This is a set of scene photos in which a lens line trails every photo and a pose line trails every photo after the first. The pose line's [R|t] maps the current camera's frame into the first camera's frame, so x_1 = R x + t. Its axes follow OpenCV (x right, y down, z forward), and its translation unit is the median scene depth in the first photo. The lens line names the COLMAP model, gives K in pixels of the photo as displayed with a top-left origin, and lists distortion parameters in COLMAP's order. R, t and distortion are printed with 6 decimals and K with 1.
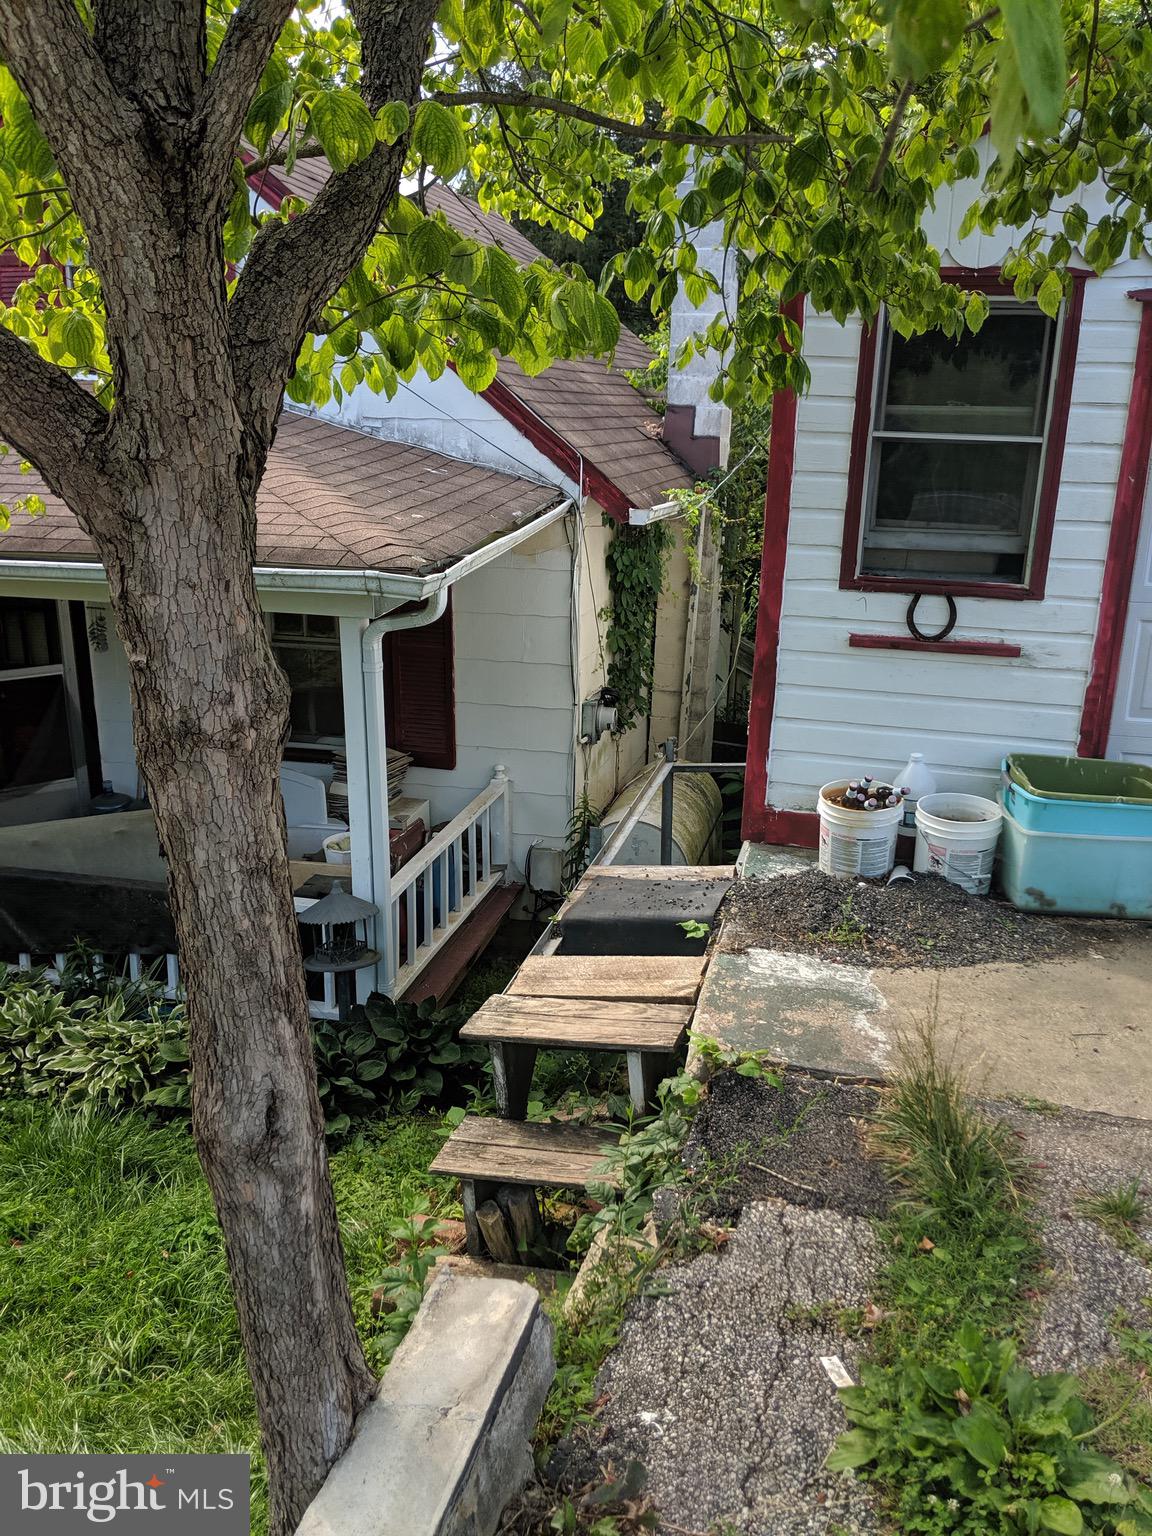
lens RADIAL K [[1260.0, 0, 559.5], [0, 1260.0, 793.5], [0, 0, 1]] dist [0.069967, -0.115348]
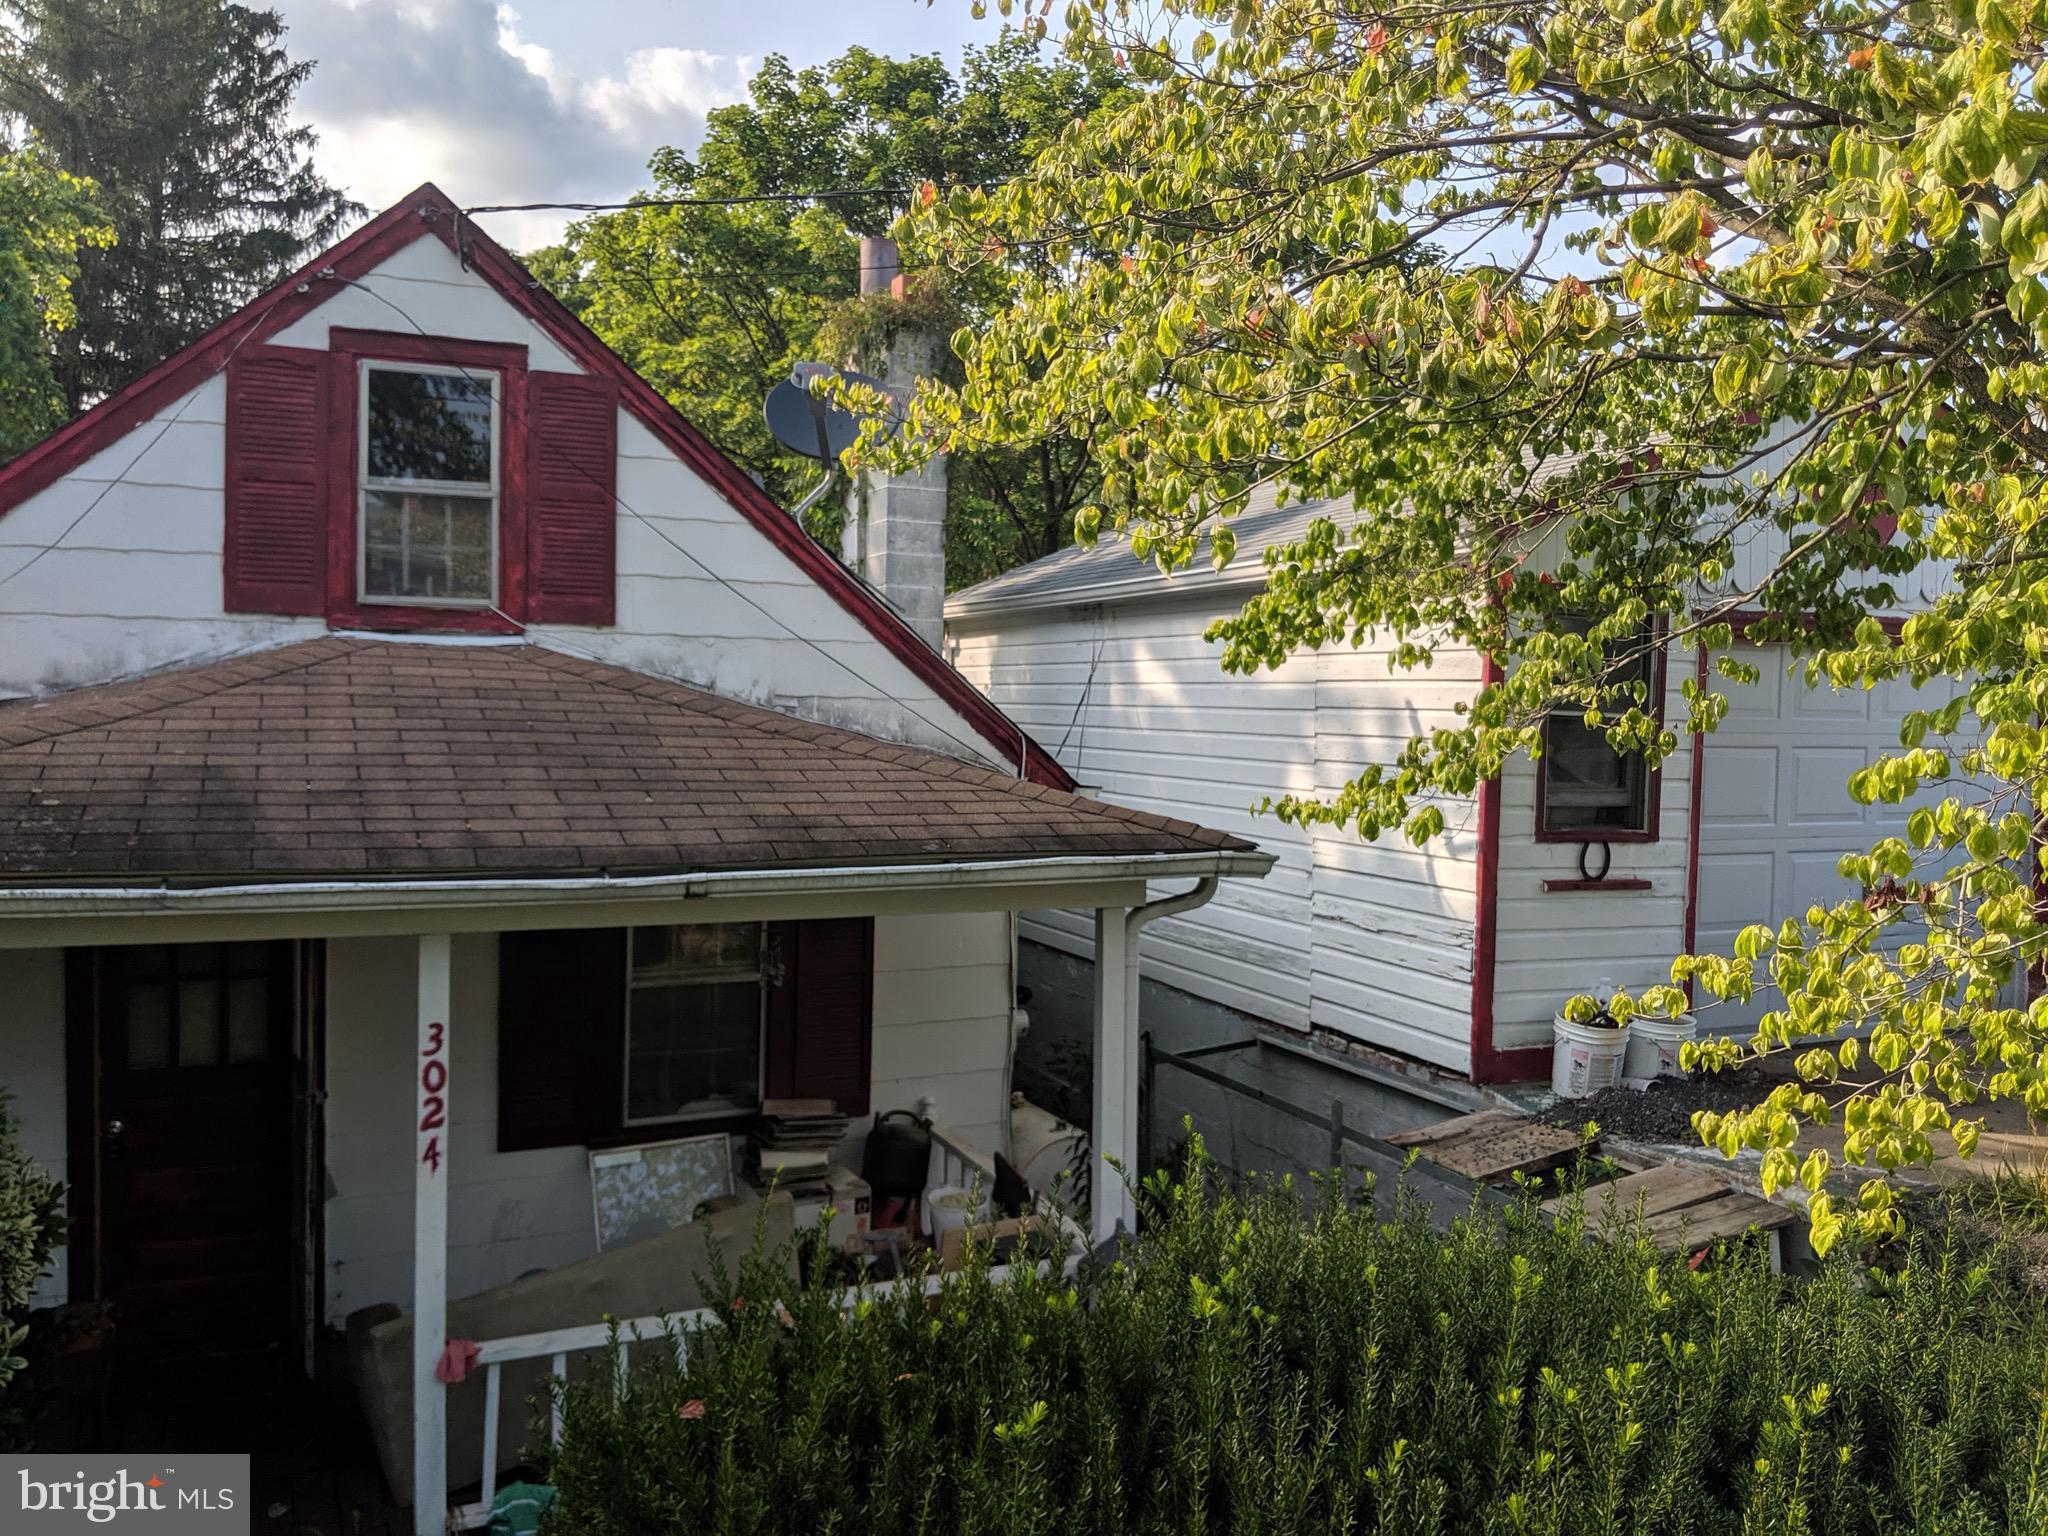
lens RADIAL K [[1680.0, 0, 1082.1], [0, 1680.0, 772.4], [0, 0, 1]] dist [0.069967, -0.115348]
pose [[0.753296, -0.027789, 0.657094, -1.097902], [0.183177, 0.968438, -0.169040, -0.041106], [-0.631658, 0.247701, 0.734611, 0.129683]]
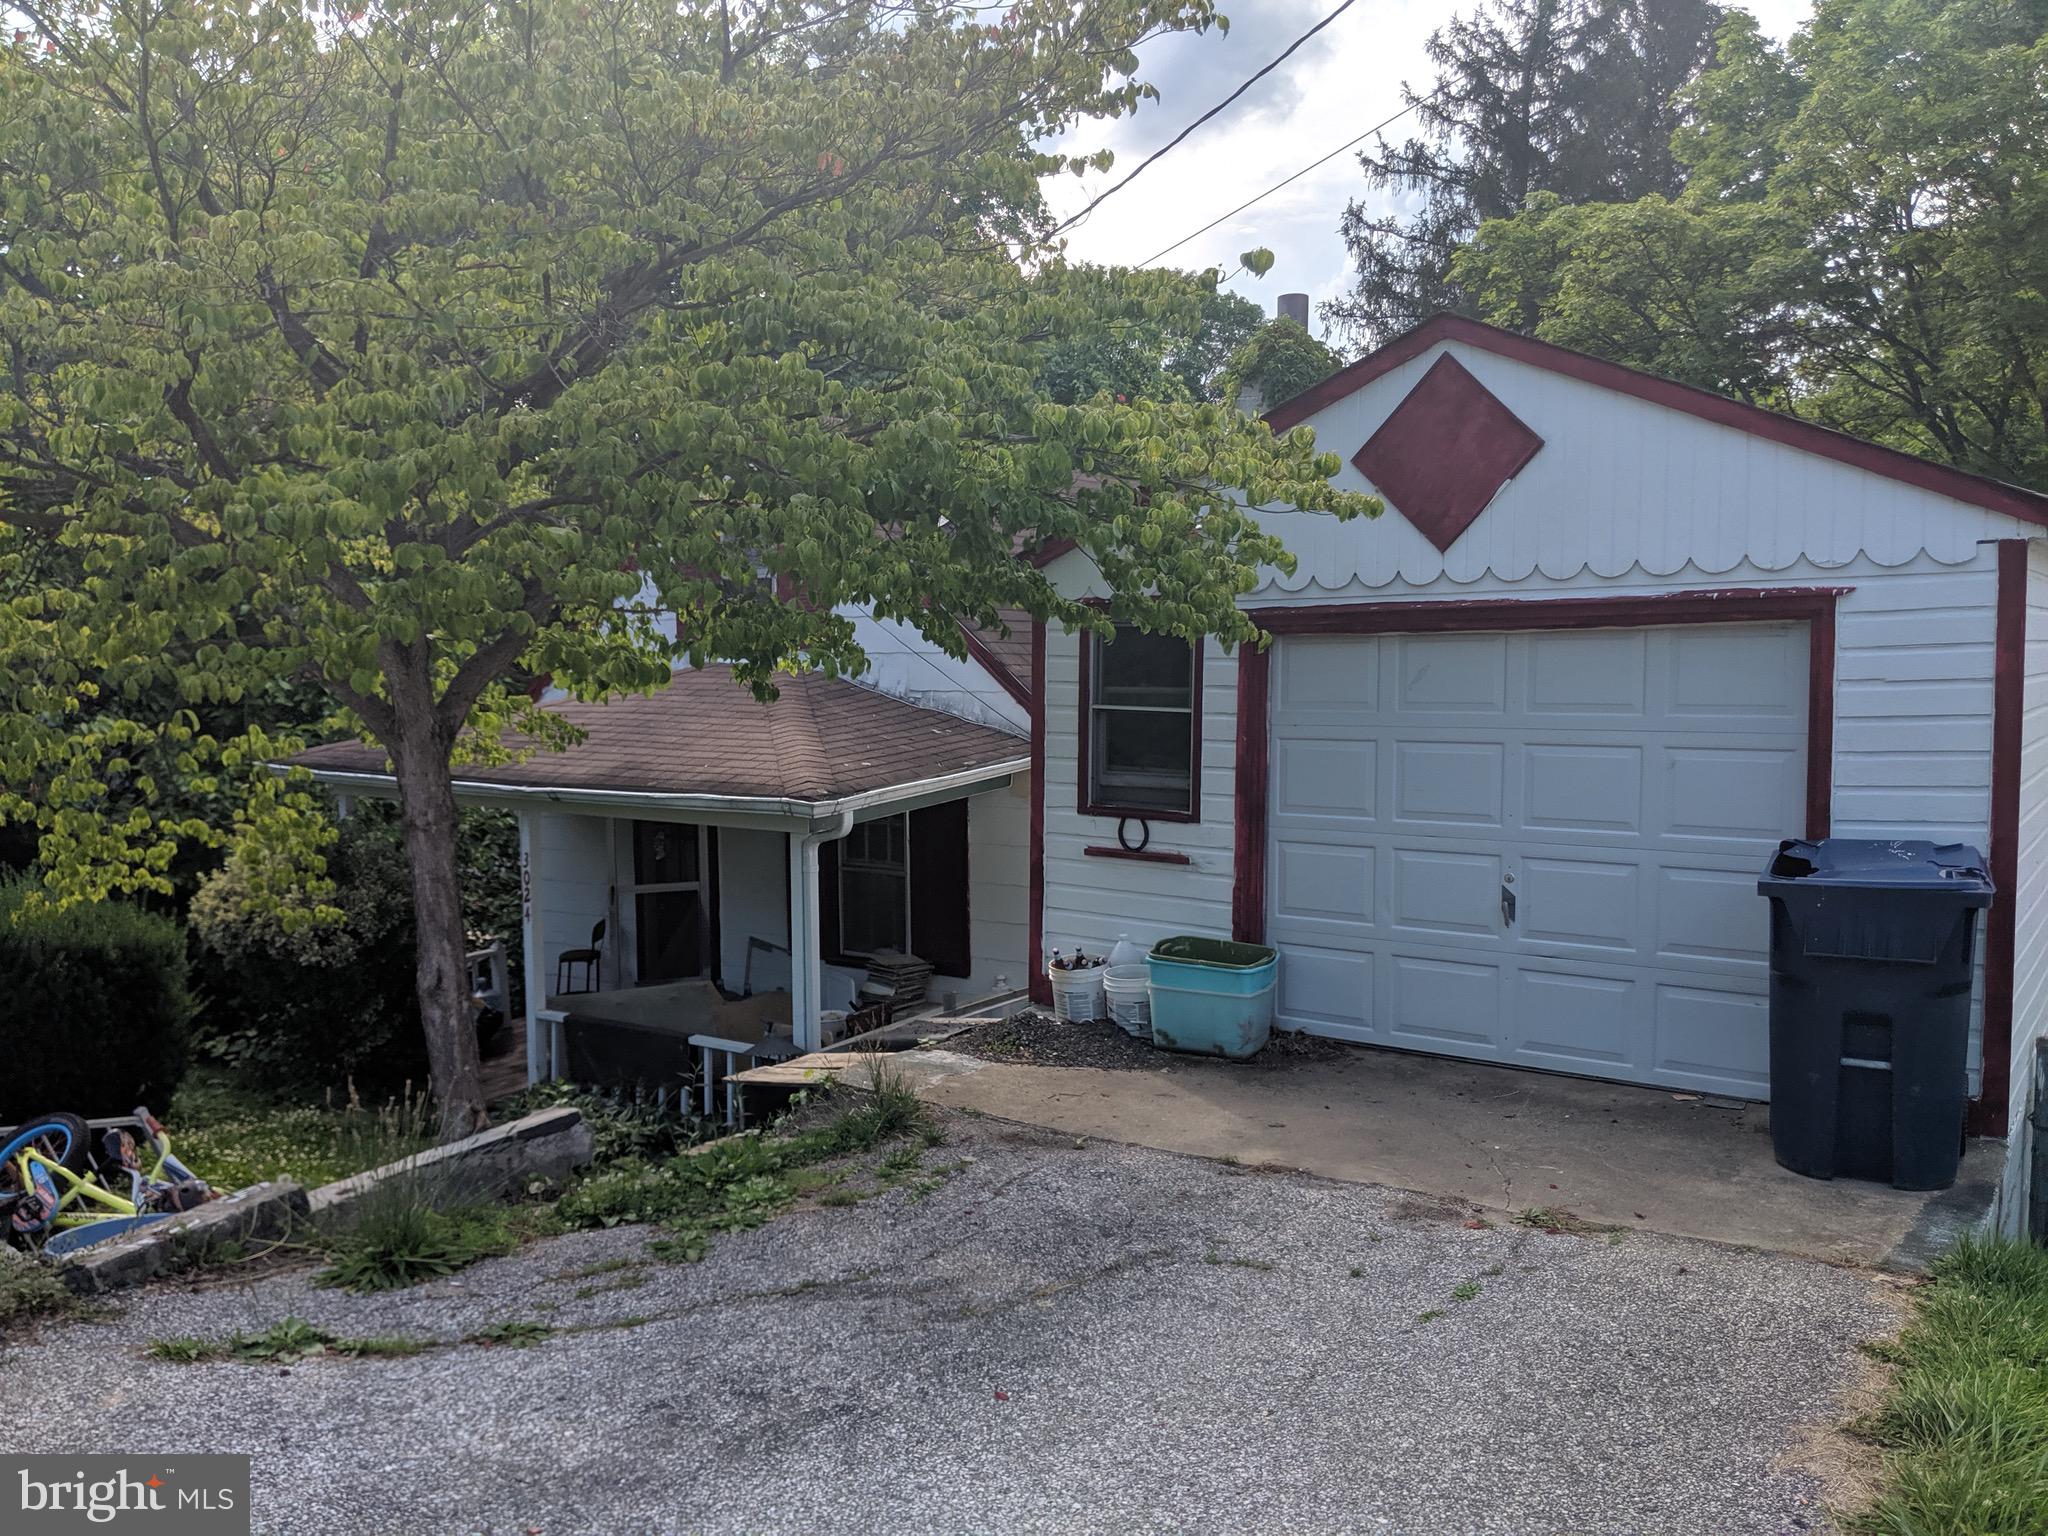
lens RADIAL K [[1680.0, 0, 1024.6], [0, 1680.0, 765.9], [0, 0, 1]] dist [0.069967, -0.115348]
pose [[0.935093, 0.002663, -0.354392, 0.831567], [-0.081893, 0.974532, -0.208759, 0.178795], [0.344811, 0.224231, 0.911497, -0.718602]]
